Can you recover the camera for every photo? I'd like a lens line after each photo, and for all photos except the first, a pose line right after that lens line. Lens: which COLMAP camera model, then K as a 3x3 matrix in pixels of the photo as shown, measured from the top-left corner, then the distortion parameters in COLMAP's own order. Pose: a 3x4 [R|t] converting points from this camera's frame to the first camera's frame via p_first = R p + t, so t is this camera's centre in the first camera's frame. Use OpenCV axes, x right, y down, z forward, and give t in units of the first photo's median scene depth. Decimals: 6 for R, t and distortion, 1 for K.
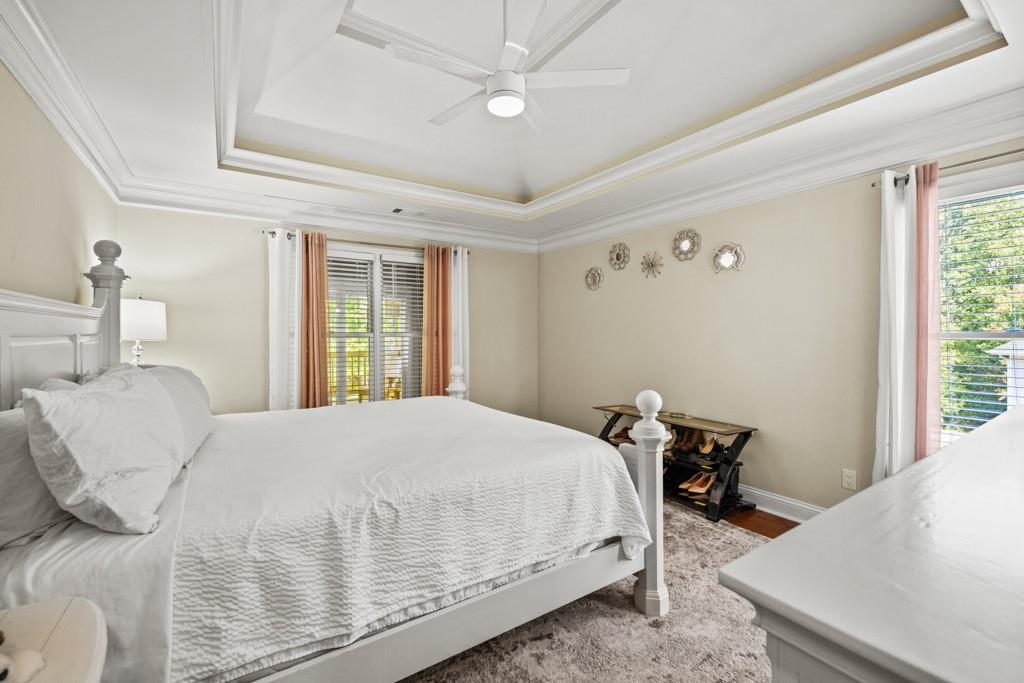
lens RADIAL K [[434.4, 0, 509.6], [0, 434.4, 332.0], [0, 0, 1]] dist [0.000617, 0.000367]
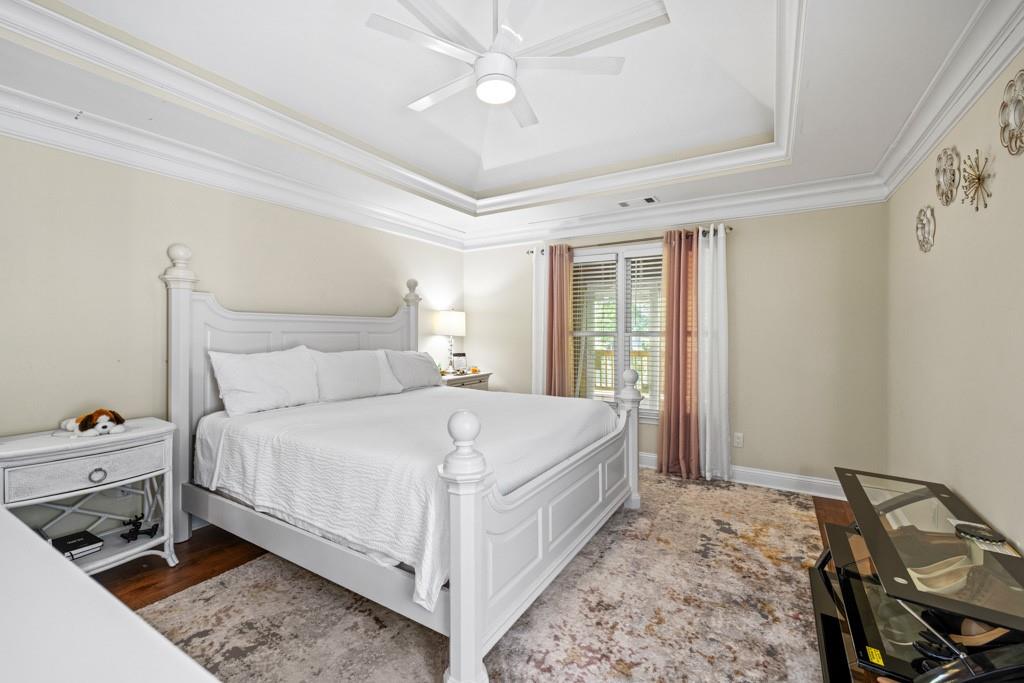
lens RADIAL K [[434.4, 0, 509.6], [0, 434.4, 332.0], [0, 0, 1]] dist [0.000617, 0.000367]
pose [[0.420914, 0.005991, -0.907081, 0.531925], [-0.003408, 0.999982, 0.005023, -0.002580], [0.907094, 0.000977, 0.420927, 0.388008]]
